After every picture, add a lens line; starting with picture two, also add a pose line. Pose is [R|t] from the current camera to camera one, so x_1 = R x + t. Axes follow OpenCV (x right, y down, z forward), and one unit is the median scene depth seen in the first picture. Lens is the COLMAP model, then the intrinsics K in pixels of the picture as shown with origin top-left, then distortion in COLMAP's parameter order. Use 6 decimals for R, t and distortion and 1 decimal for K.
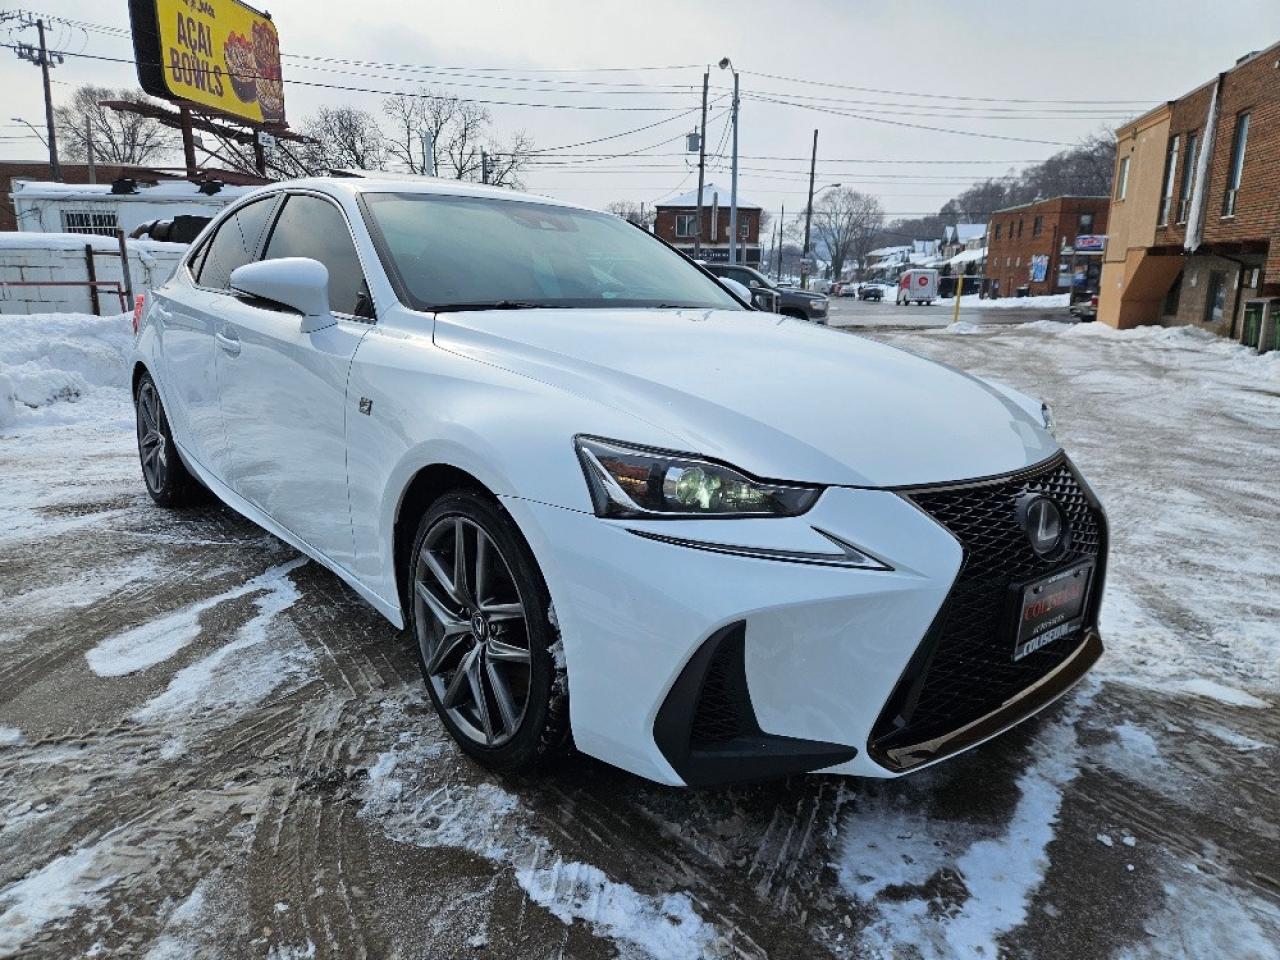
lens RADIAL K [[848.5, 0, 633.3], [0, 848.5, 461.1], [0, 0, 1]] dist [0.056053, -0.035296]
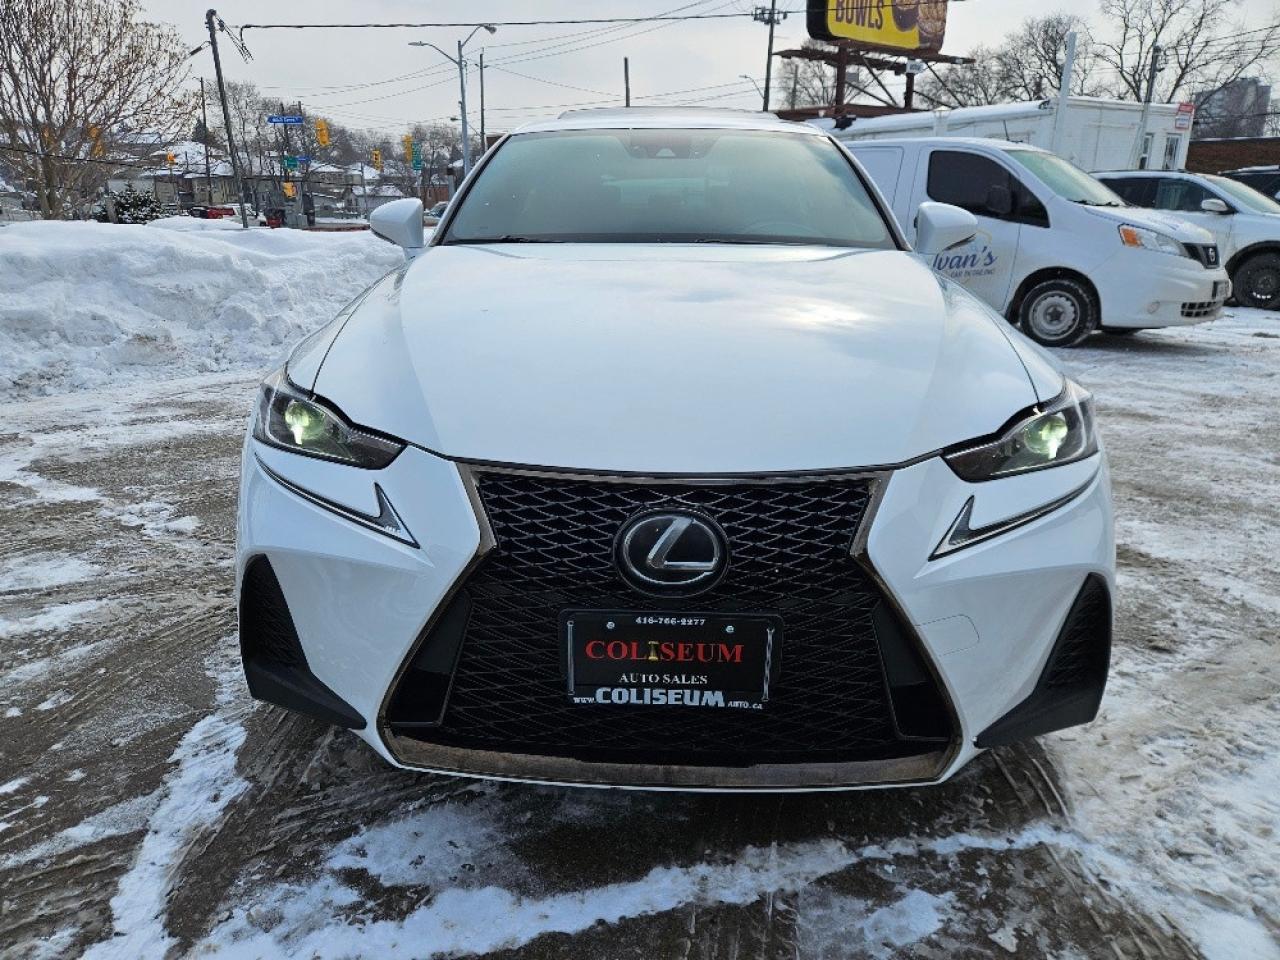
lens RADIAL K [[848.5, 0, 633.3], [0, 848.5, 461.1], [0, 0, 1]] dist [0.056053, -0.035296]
pose [[0.742160, 0.173868, -0.647278, 0.064995], [-0.123129, 0.984698, 0.123326, -0.006193], [0.658815, -0.011829, 0.752212, 0.030331]]
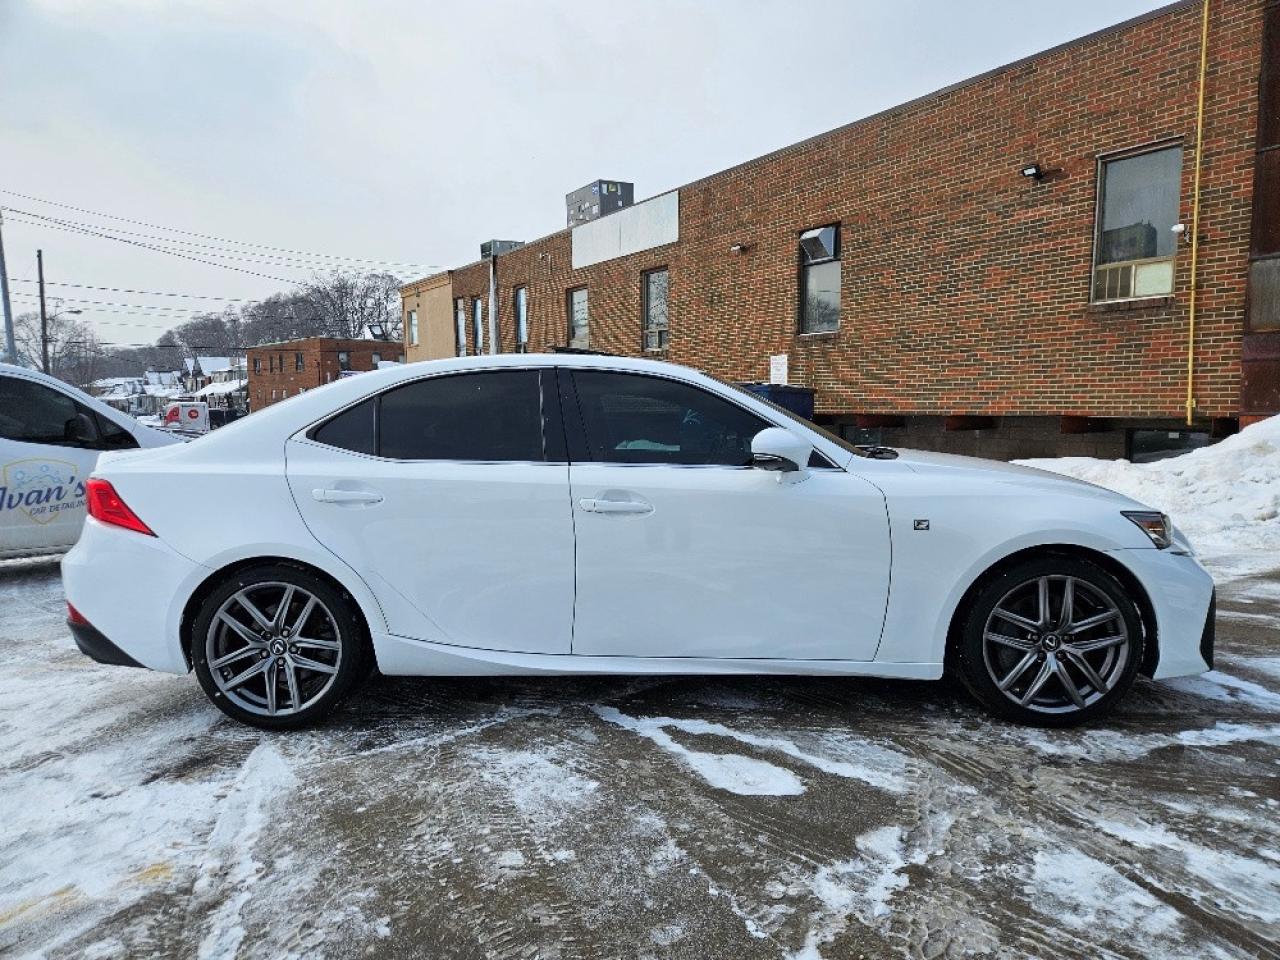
lens RADIAL K [[855.9, 0, 598.7], [0, 855.9, 476.5], [0, 0, 1]] dist [0.085423, -0.078073]
pose [[0.688871, -0.086341, 0.719724, -0.147021], [0.179983, 0.982162, -0.054443, -0.013801], [-0.702184, 0.167042, 0.692123, 0.029923]]
